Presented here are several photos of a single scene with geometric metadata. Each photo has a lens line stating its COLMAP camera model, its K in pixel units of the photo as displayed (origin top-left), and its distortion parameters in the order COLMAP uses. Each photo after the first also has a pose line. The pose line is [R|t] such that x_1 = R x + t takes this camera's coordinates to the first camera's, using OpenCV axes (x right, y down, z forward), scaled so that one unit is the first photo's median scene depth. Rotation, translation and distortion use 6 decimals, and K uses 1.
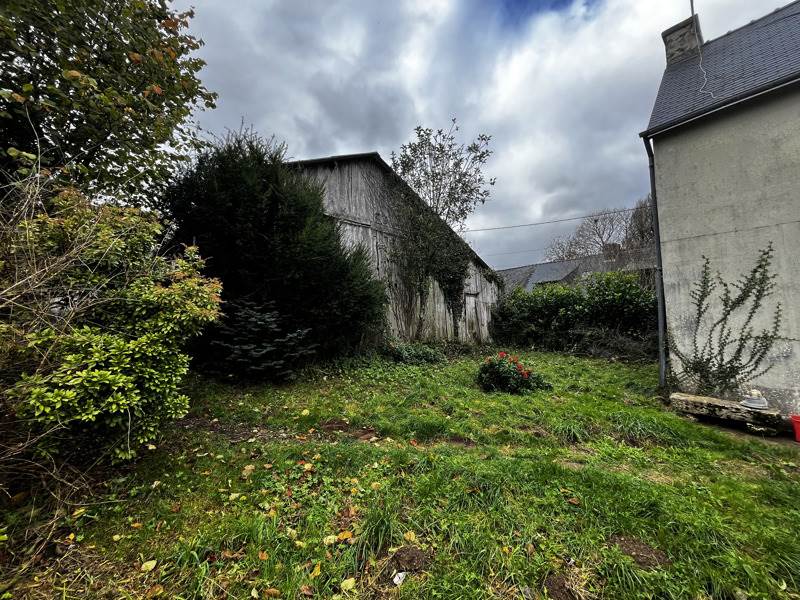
lens RADIAL K [[320.0, 0, 396.6], [0, 320.0, 300.3], [0, 0, 1]] dist [-0.001525, -0.000110]
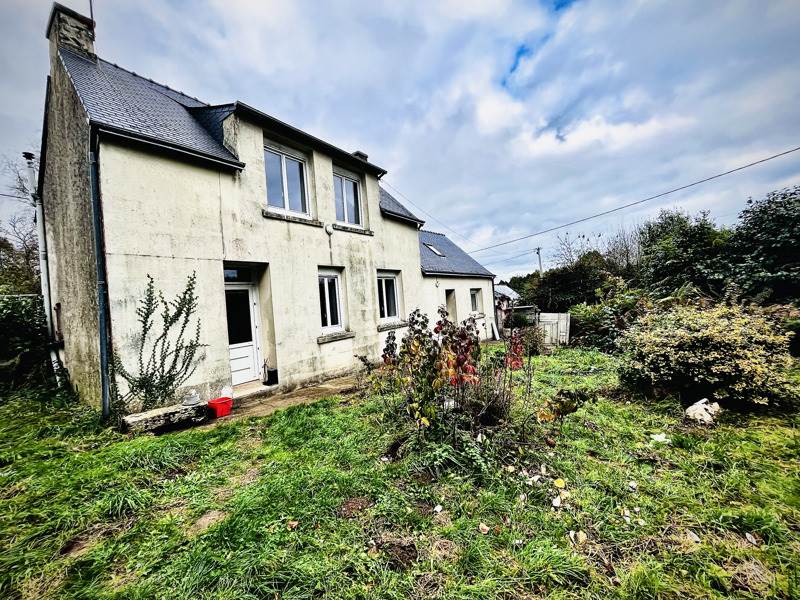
lens RADIAL K [[320.0, 0, 396.0], [0, 320.0, 300.3], [0, 0, 1]] dist [-0.001525, -0.000110]
pose [[-0.203099, 0.038651, 0.978395, -0.234425], [0.017040, 0.999209, -0.035936, -0.004662], [-0.979010, 0.009374, -0.203597, 0.437810]]
